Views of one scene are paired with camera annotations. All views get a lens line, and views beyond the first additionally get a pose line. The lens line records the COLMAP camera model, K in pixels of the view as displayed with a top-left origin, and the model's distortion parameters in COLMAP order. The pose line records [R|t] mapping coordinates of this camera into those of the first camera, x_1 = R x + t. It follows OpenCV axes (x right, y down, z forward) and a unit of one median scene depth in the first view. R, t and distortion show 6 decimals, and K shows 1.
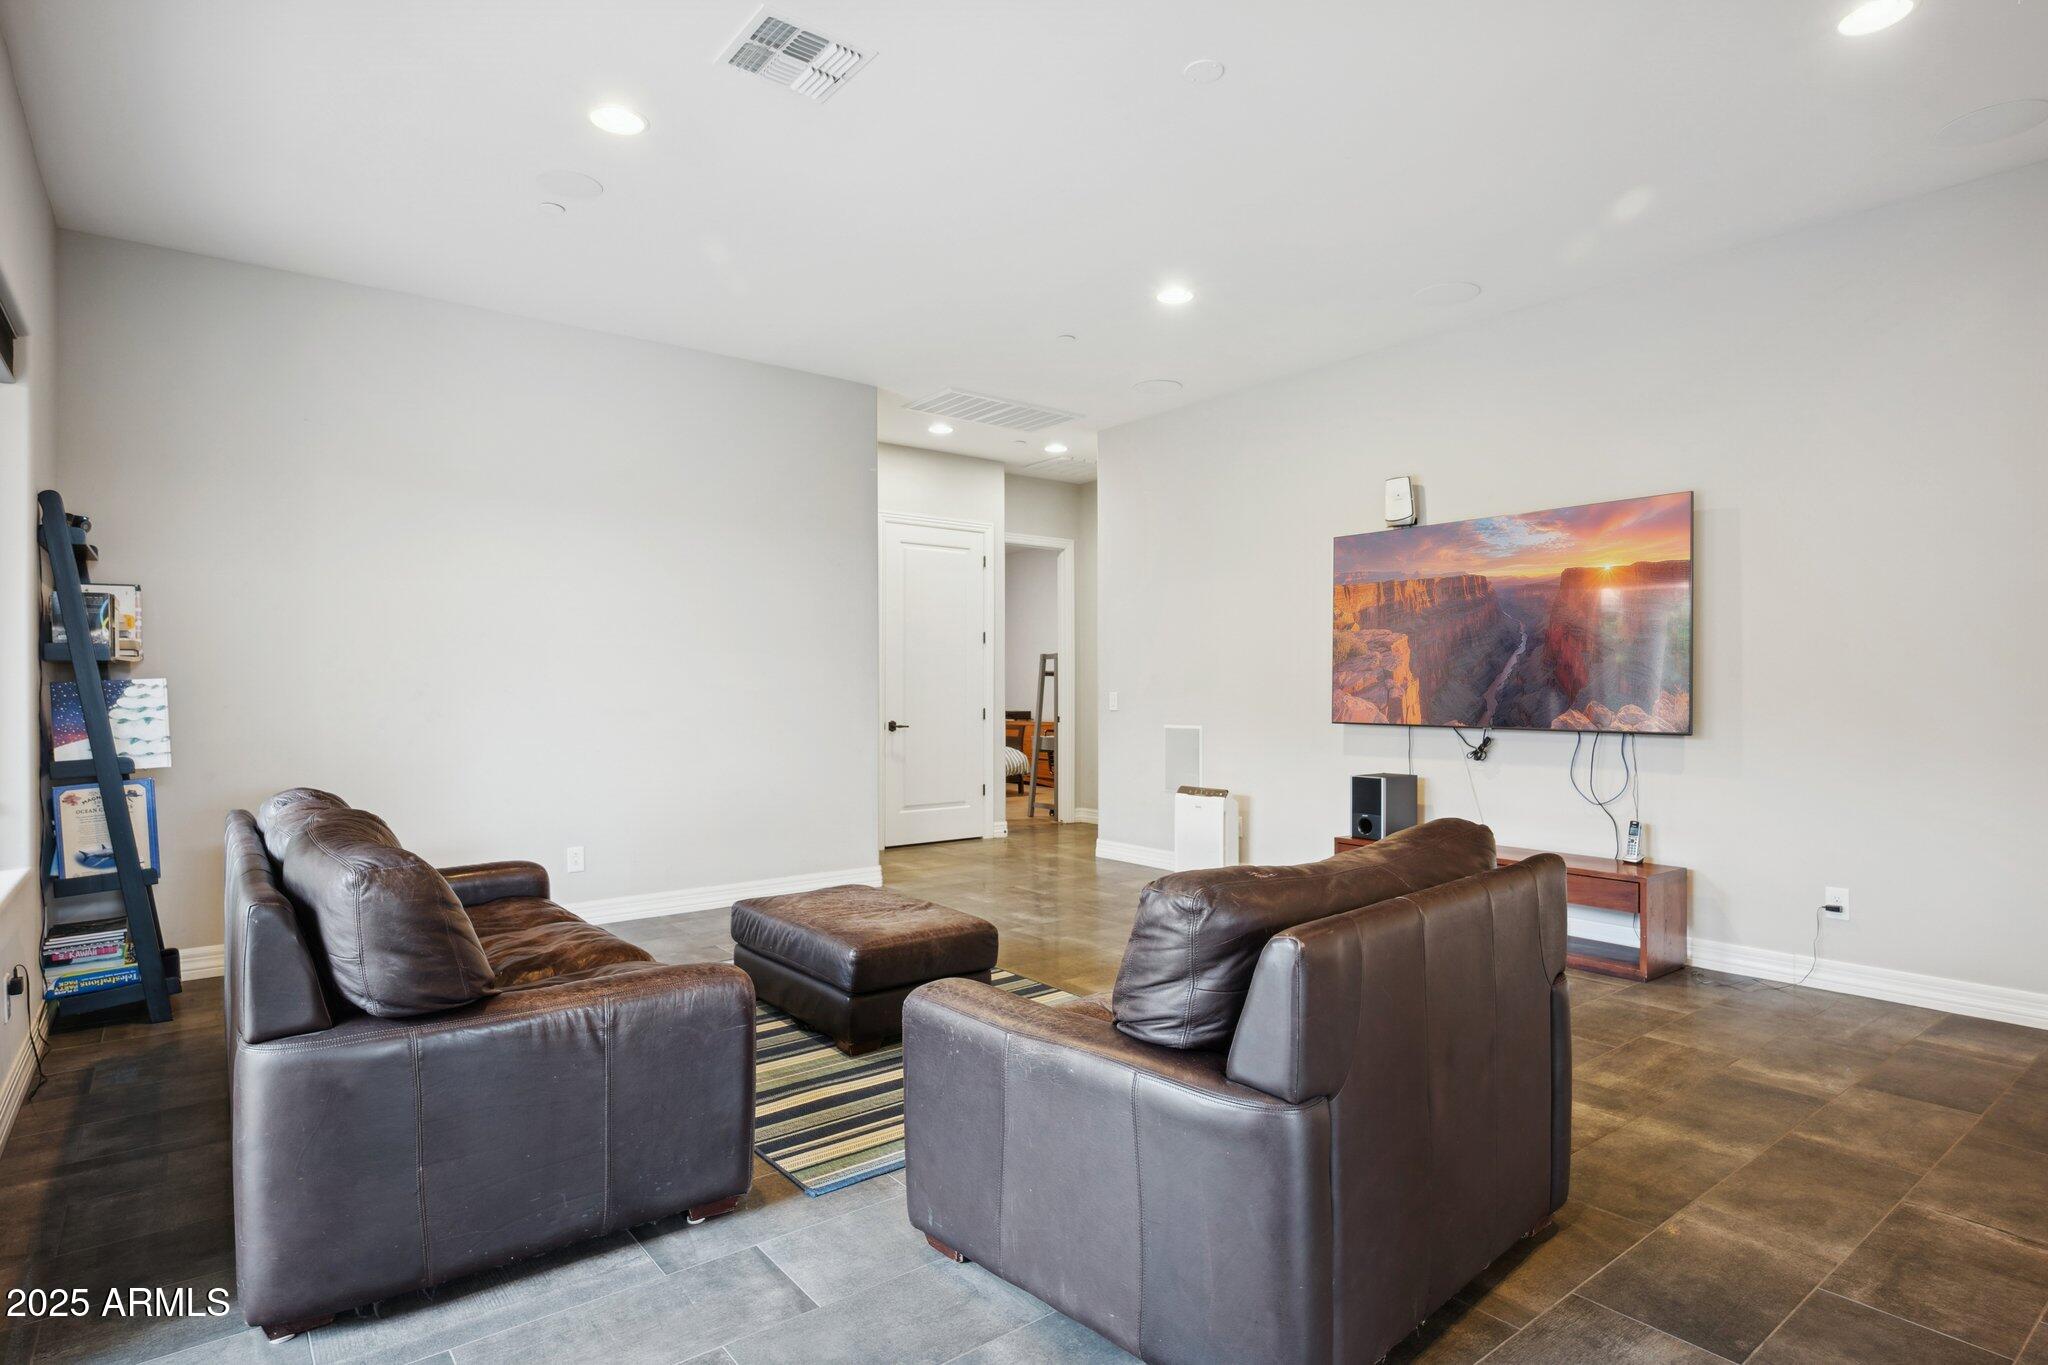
lens RADIAL K [[1094.3, 0, 1024.0], [0, 1094.3, 682.5], [0, 0, 1]] dist [0.017125, 0.000069]
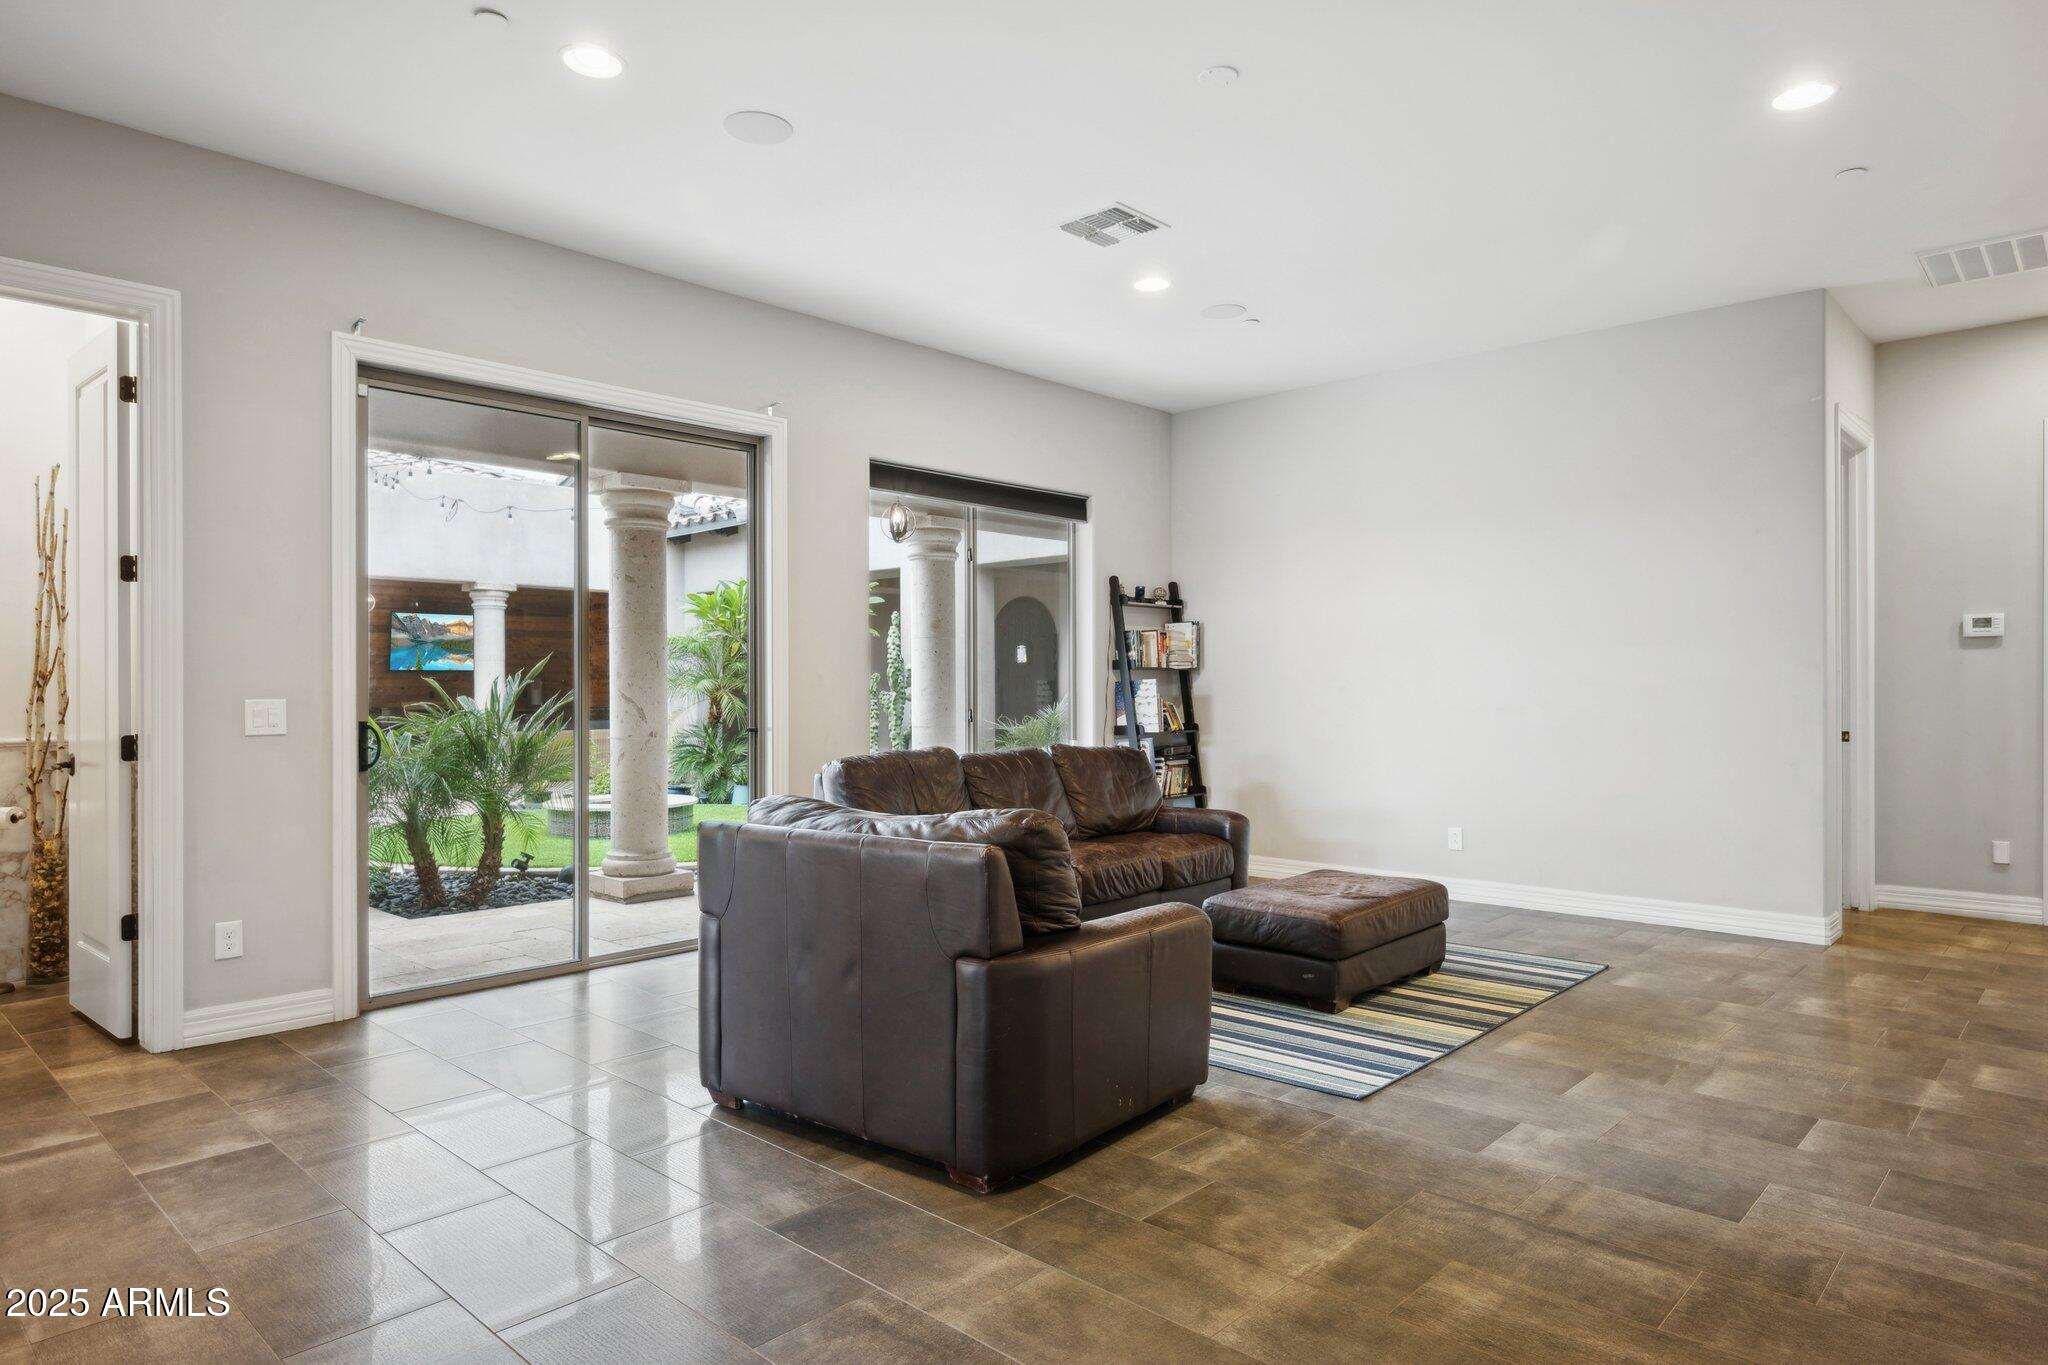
lens RADIAL K [[1189.1, 0, 1024.0], [0, 1189.1, 682.5], [0, 0, 1]] dist [-0.005501, 0.002183]
pose [[0.139434, -0.000994, -0.990231, 1.200617], [0.006975, 0.999976, -0.000022, -0.000911], [0.990207, -0.006904, 0.139437, 0.655816]]
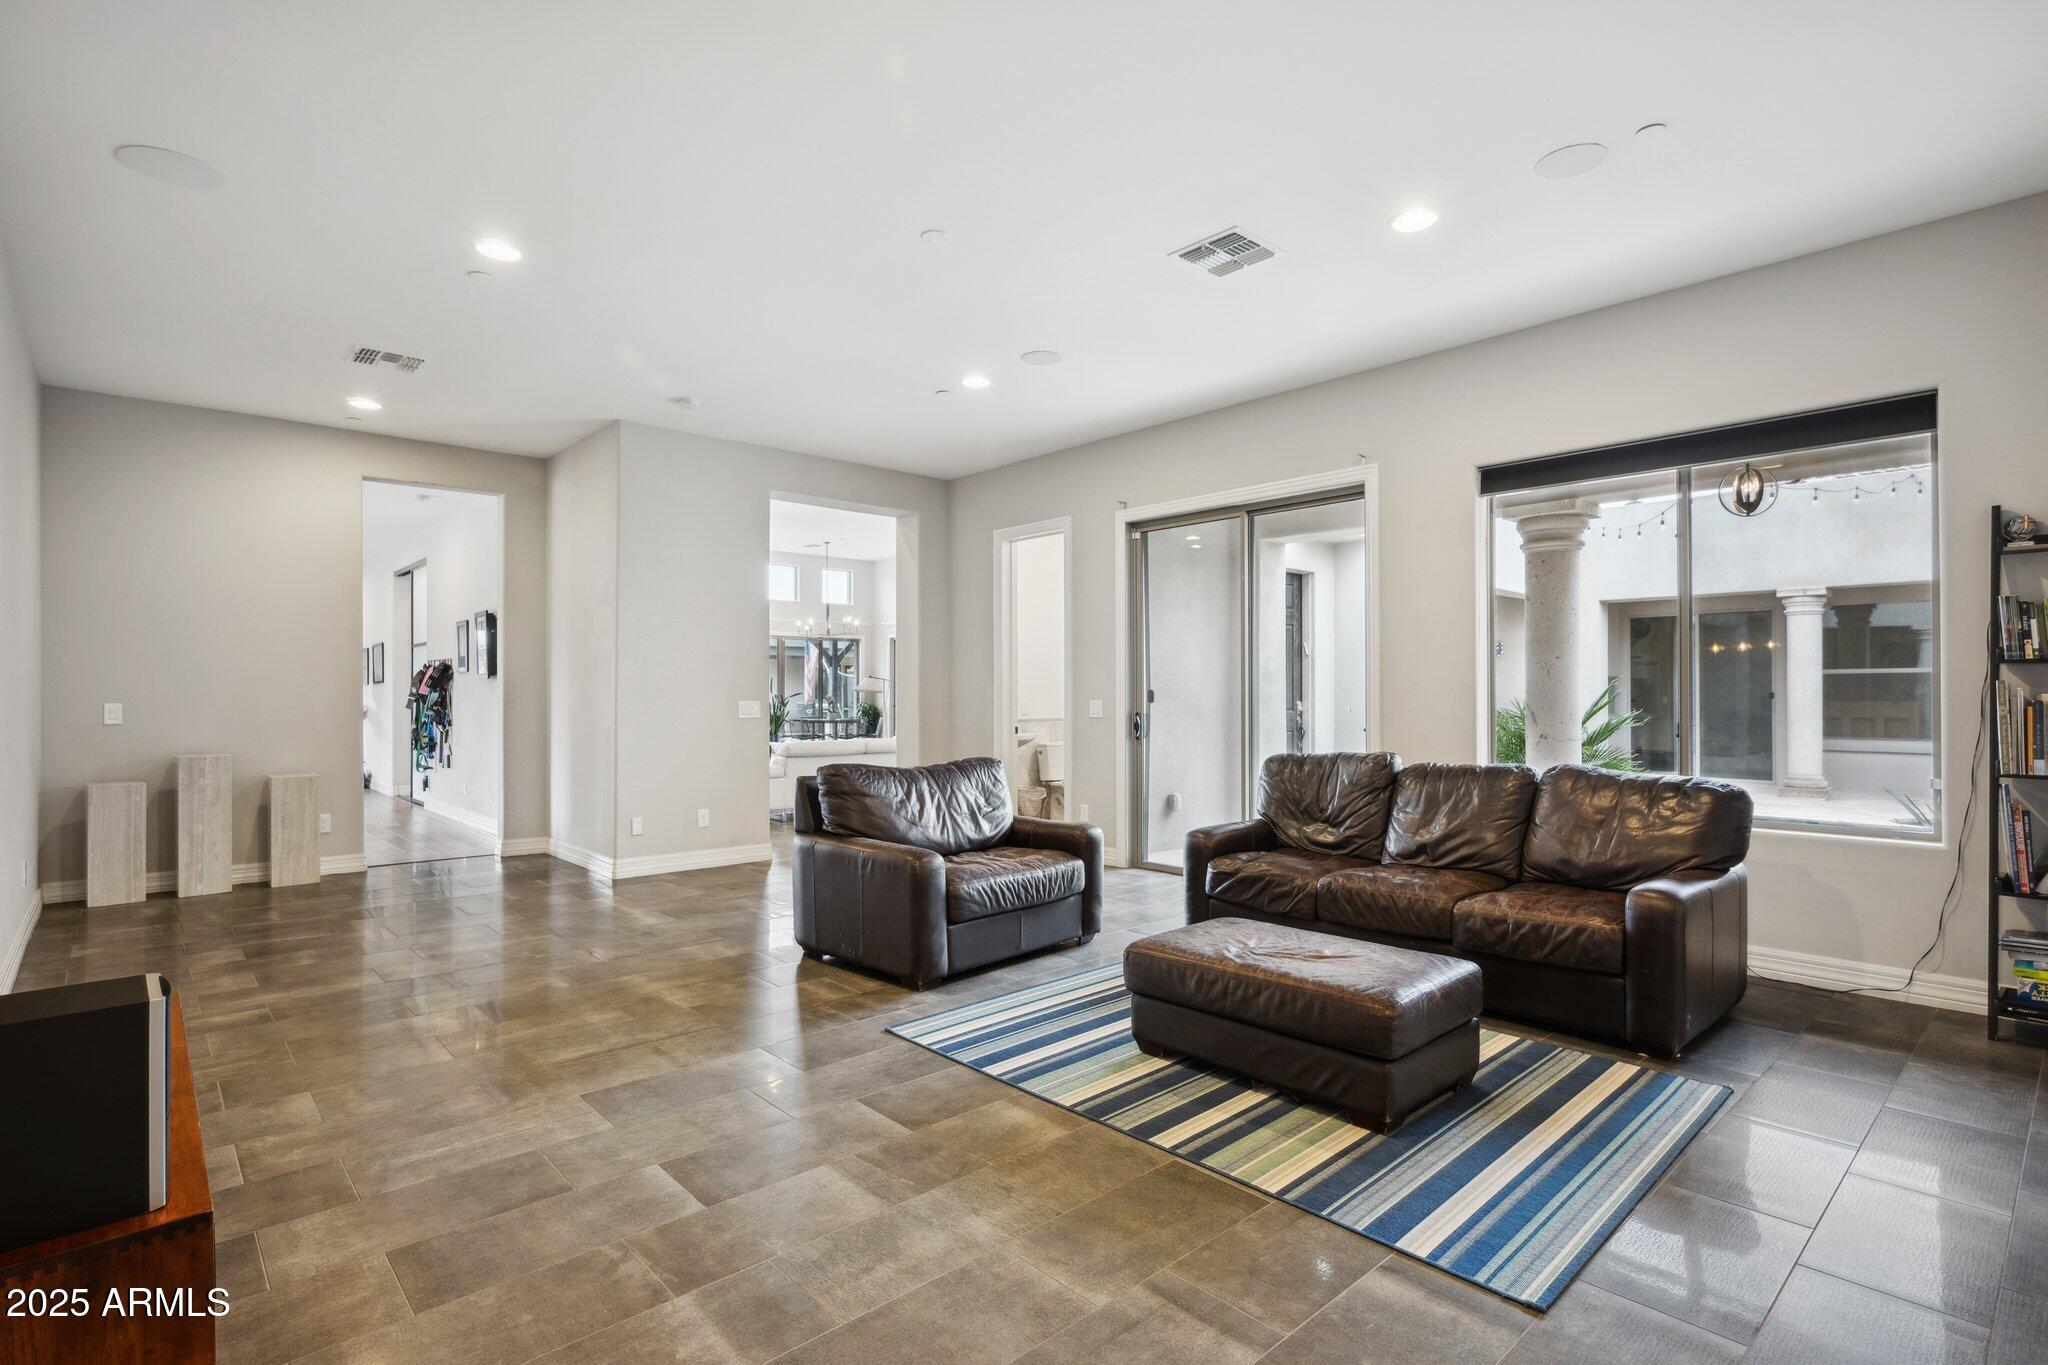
lens RADIAL K [[966.4, 0, 1024.0], [0, 966.4, 682.5], [0, 0, 1]] dist [0.003874, 0.000286]
pose [[-0.996966, 0.006277, -0.077579, 0.146619], [0.007720, 0.999803, -0.018305, 0.009054], [0.077449, -0.018849, -0.996818, 2.147105]]
